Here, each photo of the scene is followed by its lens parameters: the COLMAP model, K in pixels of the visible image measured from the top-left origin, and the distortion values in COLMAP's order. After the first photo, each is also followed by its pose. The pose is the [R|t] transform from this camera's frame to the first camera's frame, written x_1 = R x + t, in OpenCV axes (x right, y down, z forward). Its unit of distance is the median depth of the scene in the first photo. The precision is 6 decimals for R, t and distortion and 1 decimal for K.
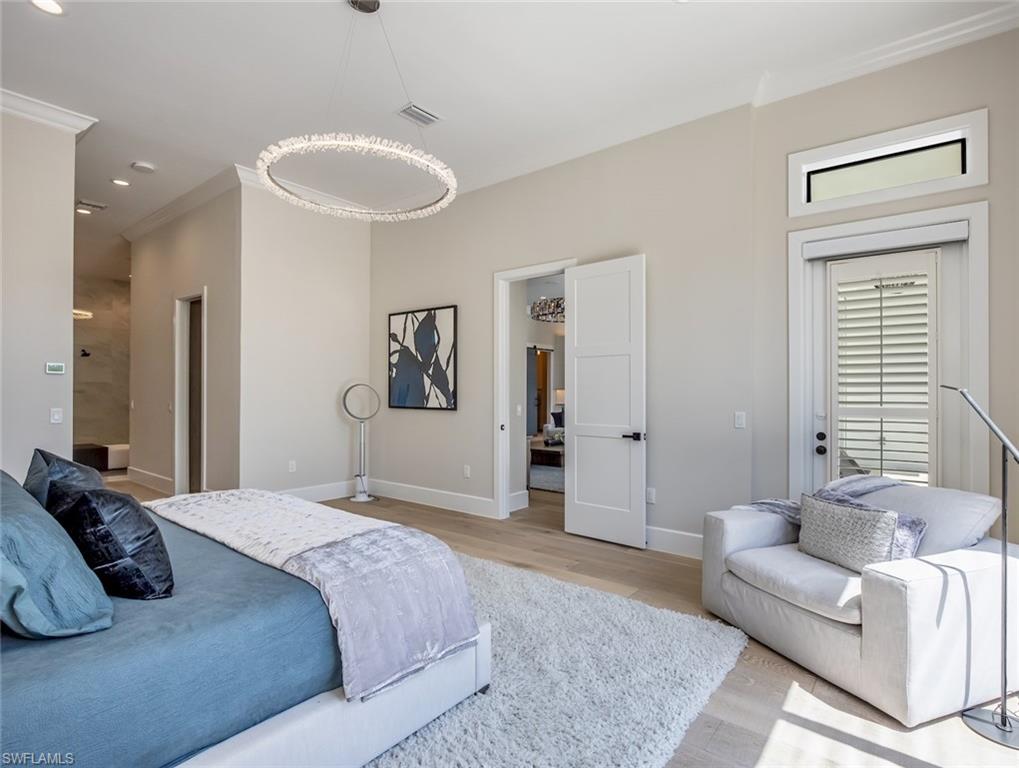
lens RADIAL K [[522.7, 0, 508.7], [0, 522.7, 384.3], [0, 0, 1]] dist [-0.007558, -0.000682]
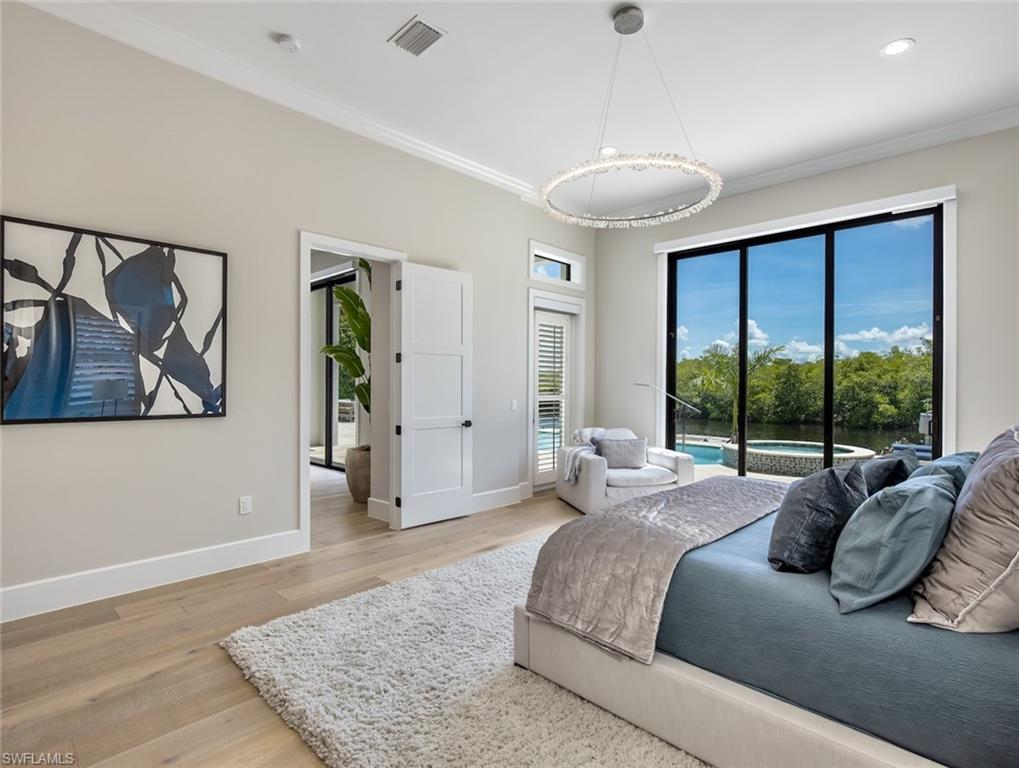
lens RADIAL K [[522.7, 0, 510.3], [0, 522.7, 388.3], [0, 0, 1]] dist [-0.007558, -0.000682]
pose [[0.103073, -0.005149, 0.994660, -0.688692], [-0.011499, 0.999914, 0.006368, 0.006748], [-0.994607, -0.012094, 0.103005, 0.565768]]
